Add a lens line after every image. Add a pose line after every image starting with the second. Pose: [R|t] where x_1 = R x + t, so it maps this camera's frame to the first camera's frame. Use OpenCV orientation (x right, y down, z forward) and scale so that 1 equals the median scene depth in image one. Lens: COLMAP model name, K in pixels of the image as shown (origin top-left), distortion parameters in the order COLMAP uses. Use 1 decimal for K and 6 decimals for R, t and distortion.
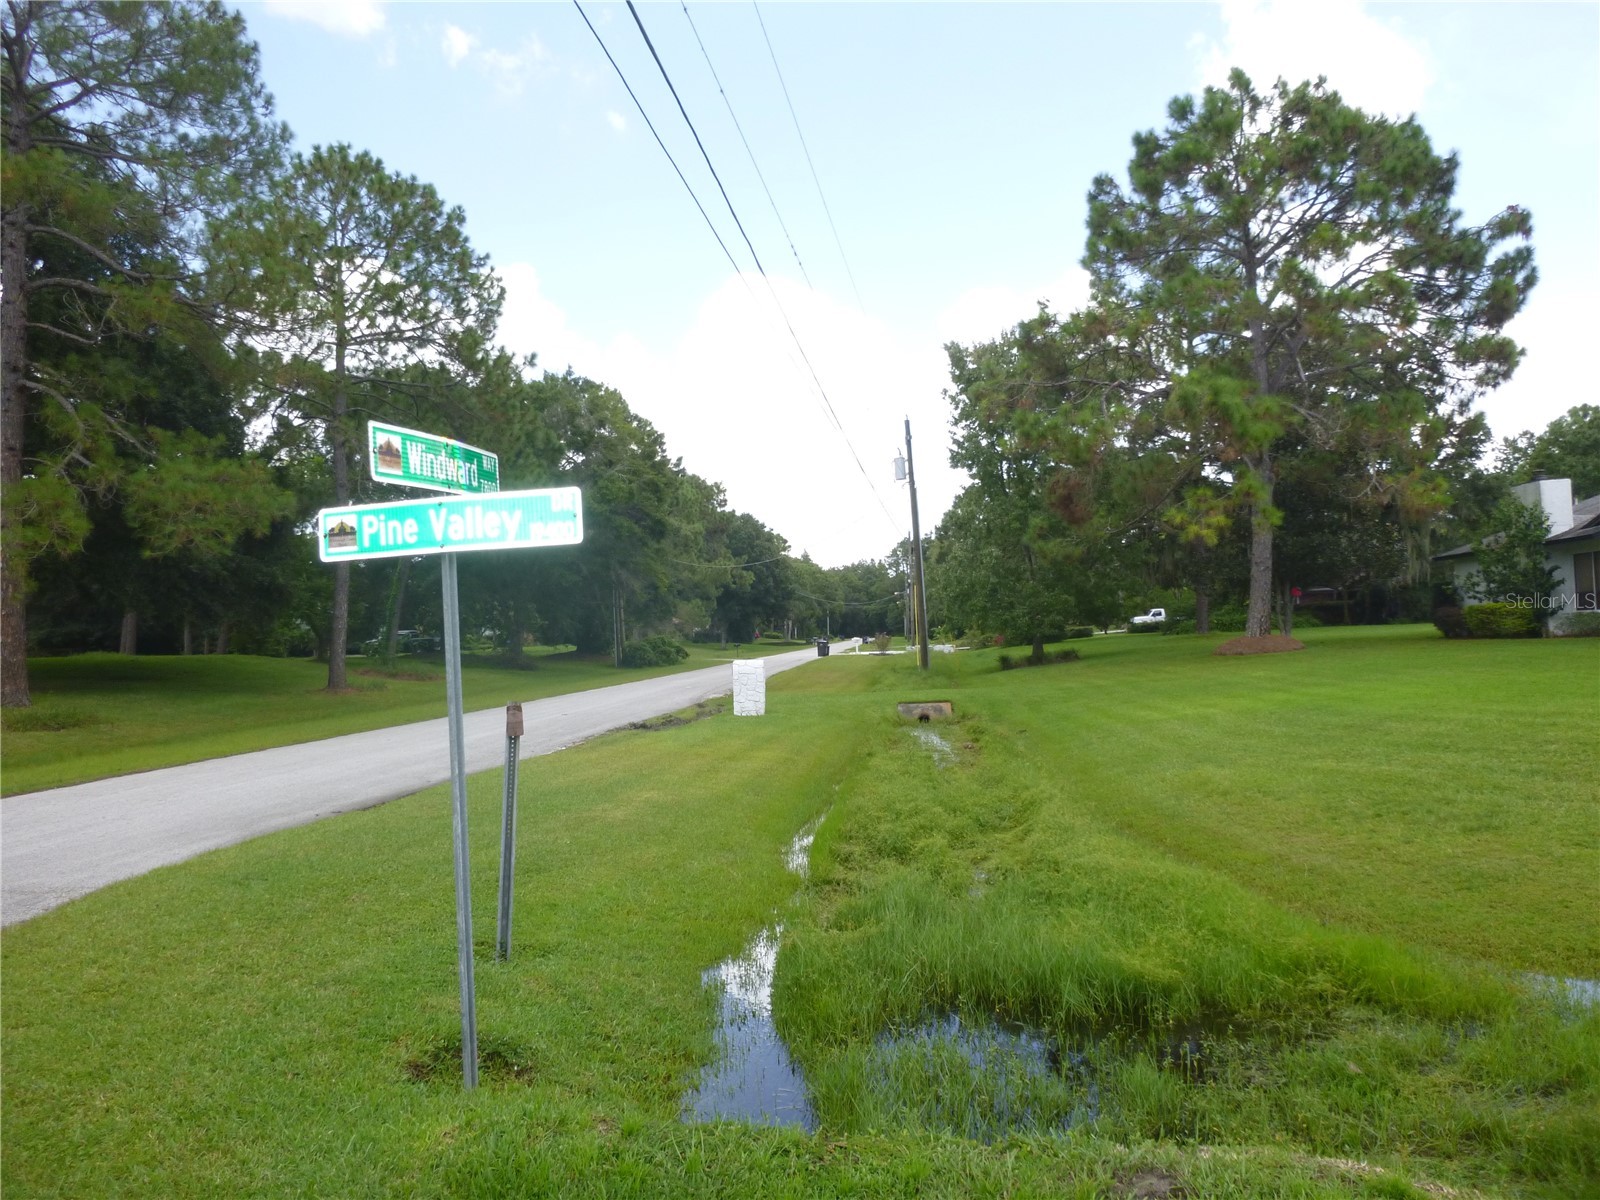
lens RADIAL K [[1131.1, 0, 802.5], [0, 1131.1, 589.9], [0, 0, 1]] dist [-0.032209, 0.003221]
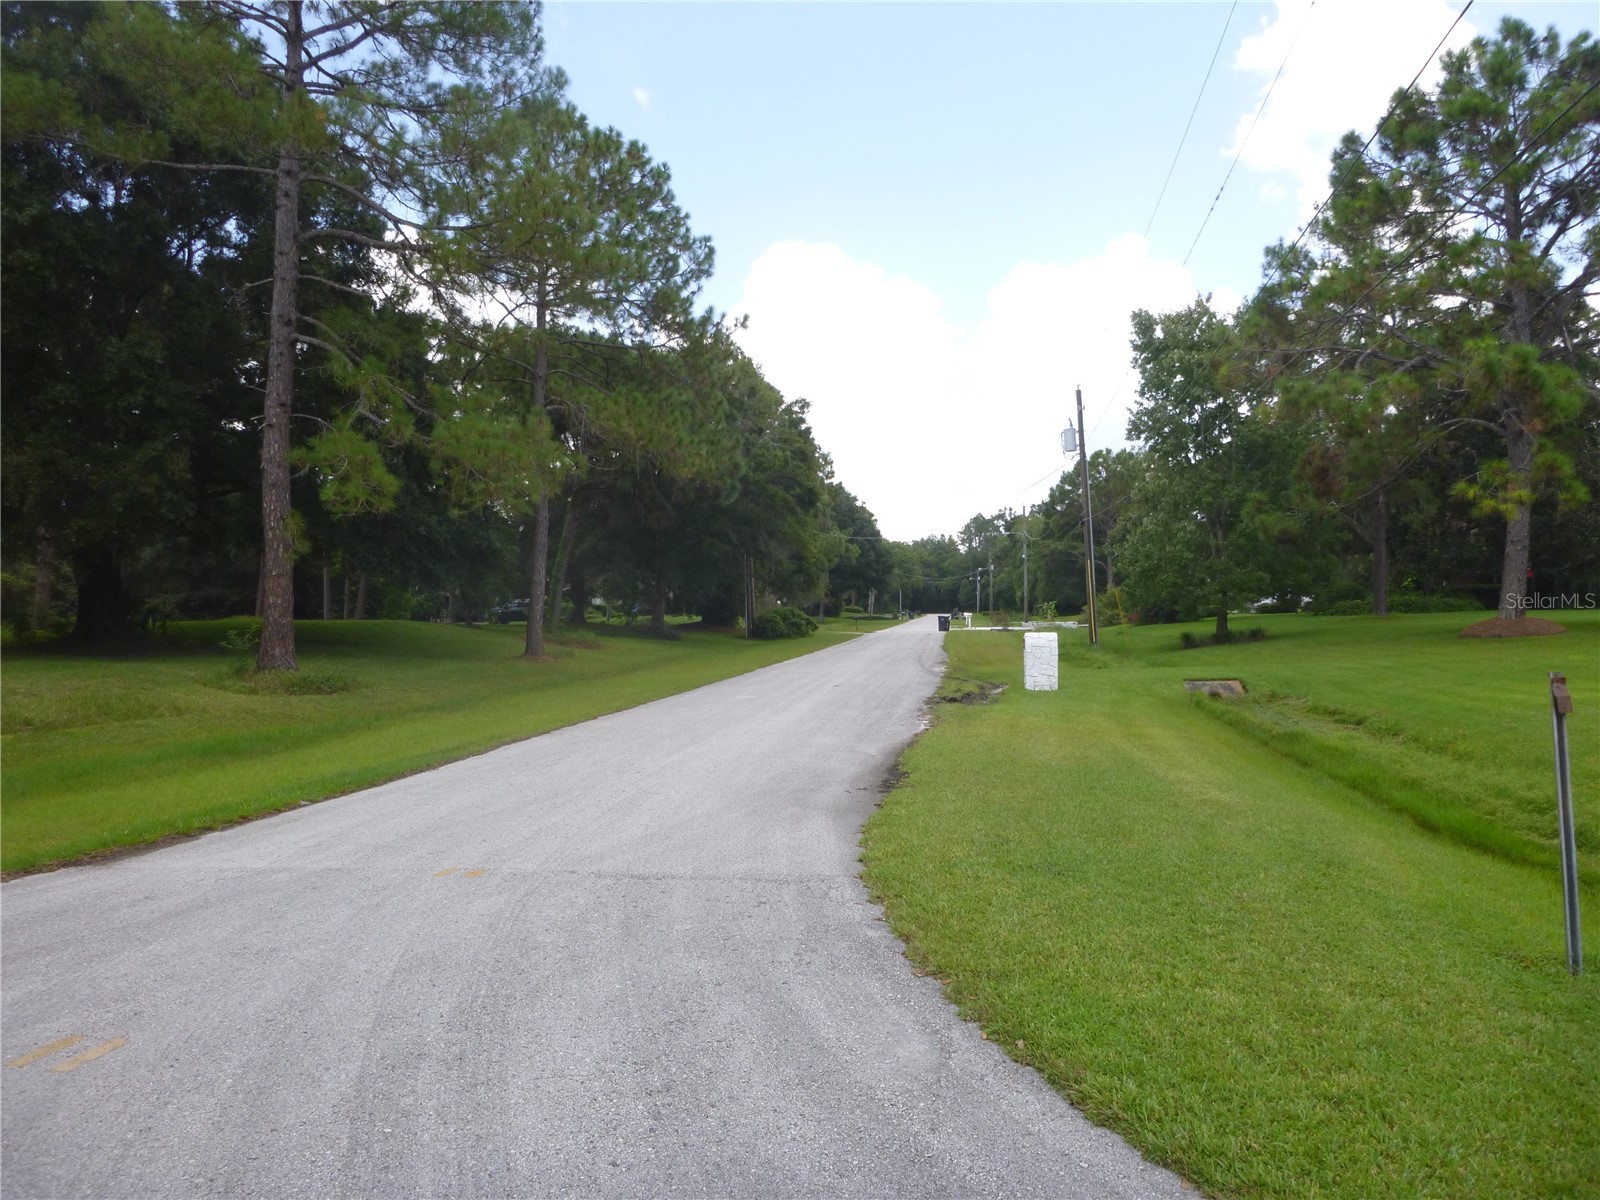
lens RADIAL K [[1131.1, 0, 802.5], [0, 1131.1, 589.9], [0, 0, 1]] dist [-0.032209, 0.003221]
pose [[0.999169, 0.015026, -0.037877, -0.140446], [-0.014171, 0.999641, 0.022741, 0.004226], [0.038206, -0.022185, 0.999024, 0.021261]]
